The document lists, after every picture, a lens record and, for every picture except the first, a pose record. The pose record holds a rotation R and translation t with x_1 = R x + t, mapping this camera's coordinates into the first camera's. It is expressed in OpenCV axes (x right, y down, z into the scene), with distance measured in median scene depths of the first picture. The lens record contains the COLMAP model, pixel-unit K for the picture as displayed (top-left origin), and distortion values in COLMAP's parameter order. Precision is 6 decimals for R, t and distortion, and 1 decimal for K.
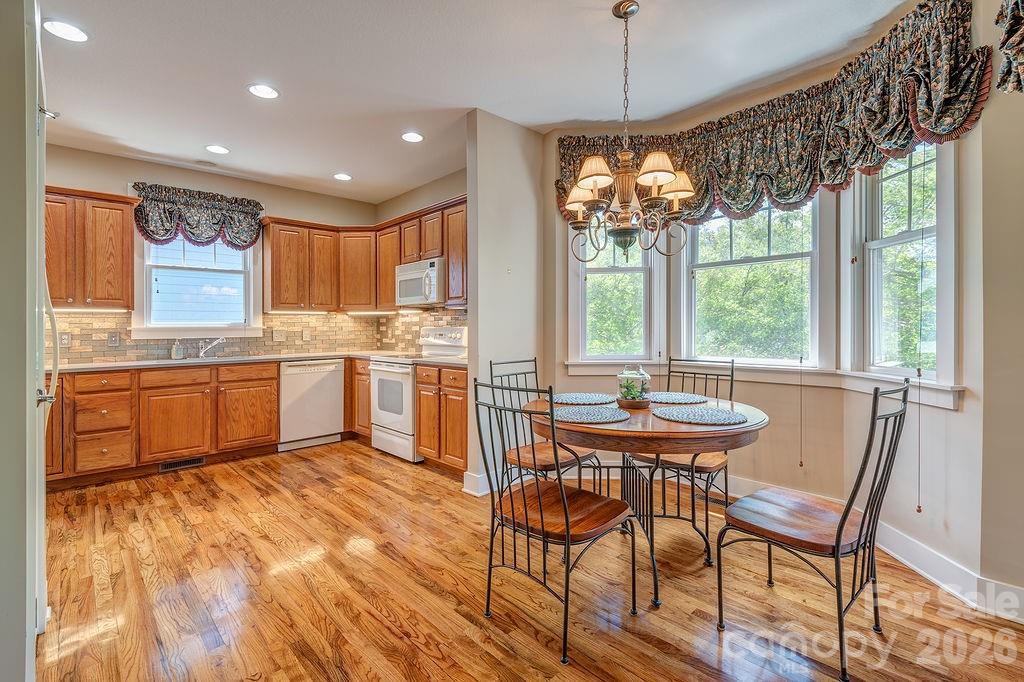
lens RADIAL K [[479.7, 0, 523.0], [0, 479.7, 323.8], [0, 0, 1]] dist [0.024673, -0.010273]
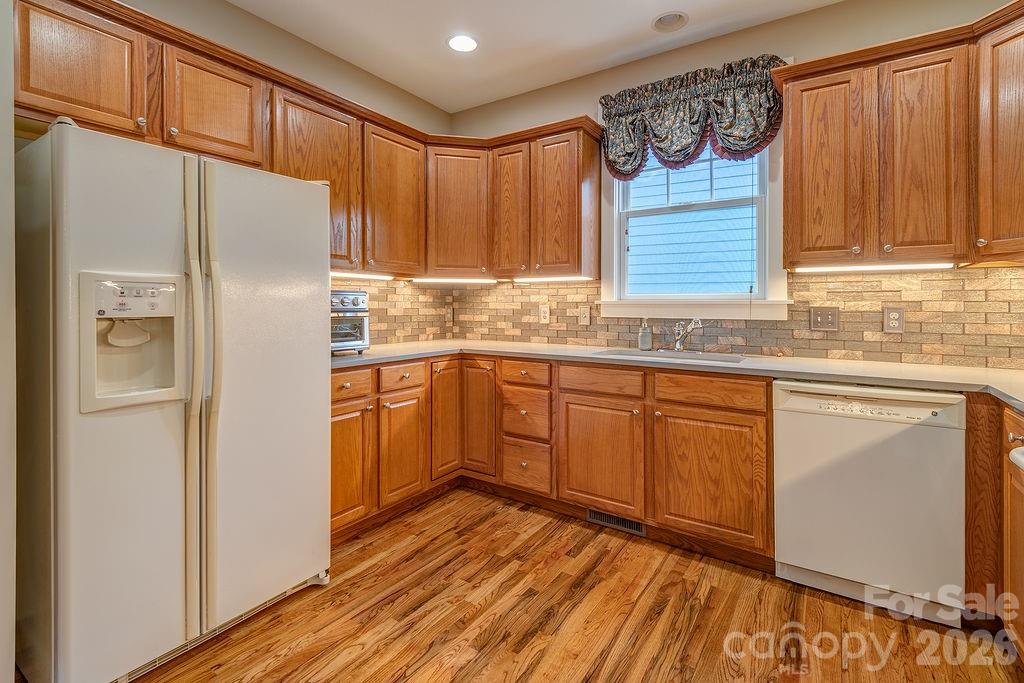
lens RADIAL K [[479.7, 0, 509.4], [0, 479.7, 302.7], [0, 0, 1]] dist [0.024673, -0.010273]
pose [[0.223537, 0.006234, -0.974675, -0.126330], [-0.000006, 0.999980, 0.006395, 0.006020], [0.974695, -0.001424, 0.223533, 0.696523]]
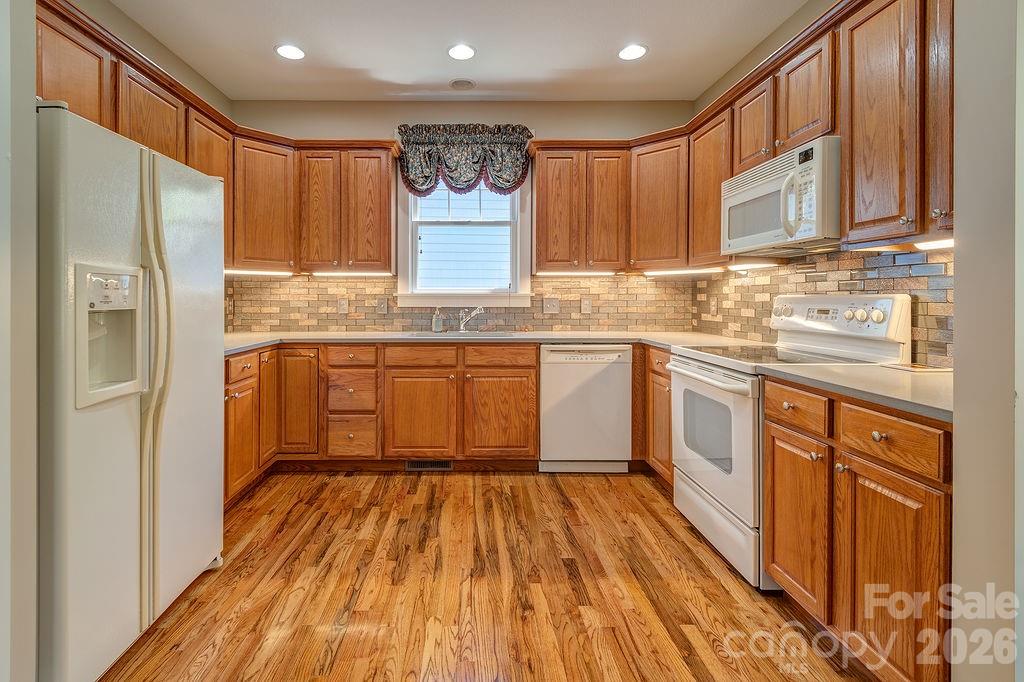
lens RADIAL K [[479.7, 0, 474.5], [0, 479.7, 299.4], [0, 0, 1]] dist [0.024673, -0.010273]
pose [[0.731801, 0.012159, -0.681409, -0.106008], [-0.003297, 0.999892, 0.014300, 0.005644], [0.681510, -0.008218, 0.731763, 0.451119]]
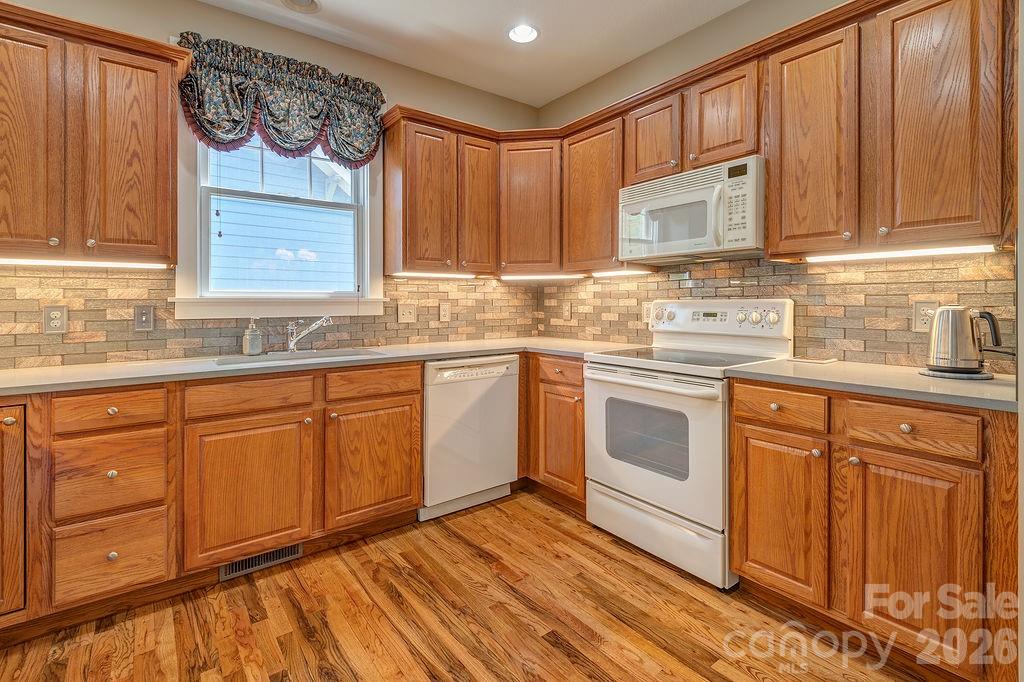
lens RADIAL K [[479.7, 0, 518.7], [0, 479.7, 302.2], [0, 0, 1]] dist [0.024673, -0.010273]
pose [[0.994728, 0.004740, -0.102441, -0.358074], [-0.004147, 0.999973, 0.005995, 0.007555], [0.102466, -0.005539, 0.994721, 0.486247]]
